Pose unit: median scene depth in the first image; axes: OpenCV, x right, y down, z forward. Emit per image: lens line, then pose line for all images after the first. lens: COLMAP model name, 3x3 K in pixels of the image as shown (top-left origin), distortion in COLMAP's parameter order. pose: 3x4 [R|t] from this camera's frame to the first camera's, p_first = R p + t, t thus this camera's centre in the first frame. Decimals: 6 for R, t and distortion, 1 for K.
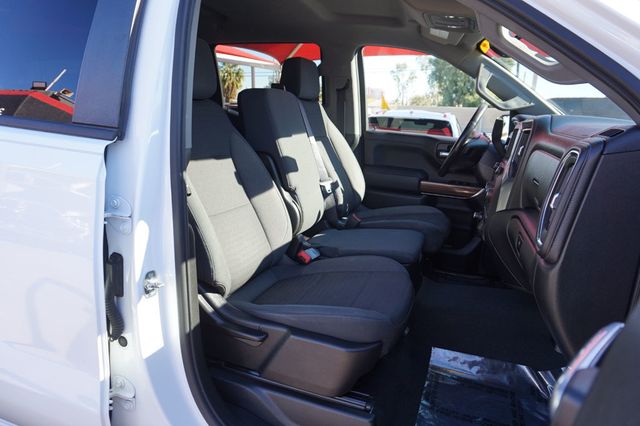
lens RADIAL K [[433.7, 0, 320.0], [0, 433.7, 213.0], [0, 0, 1]] dist [-0.016666, 0.009010]
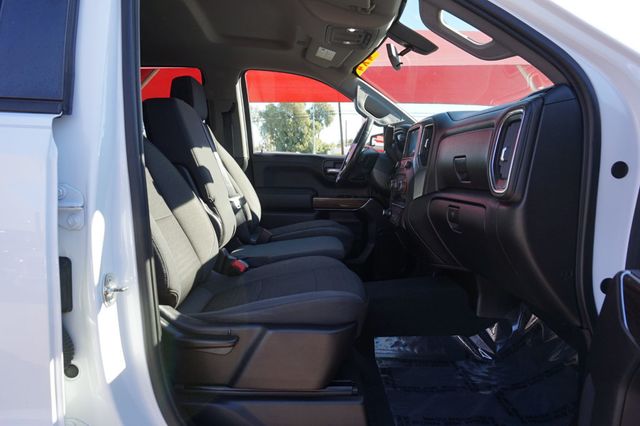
lens RADIAL K [[433.7, 0, 320.0], [0, 433.7, 213.0], [0, 0, 1]] dist [-0.016666, 0.009010]
pose [[0.932574, -0.085942, 0.350599, -0.187839], [0.125100, 0.988001, -0.090574, 0.092631], [-0.338608, 0.128327, 0.932136, 0.048142]]
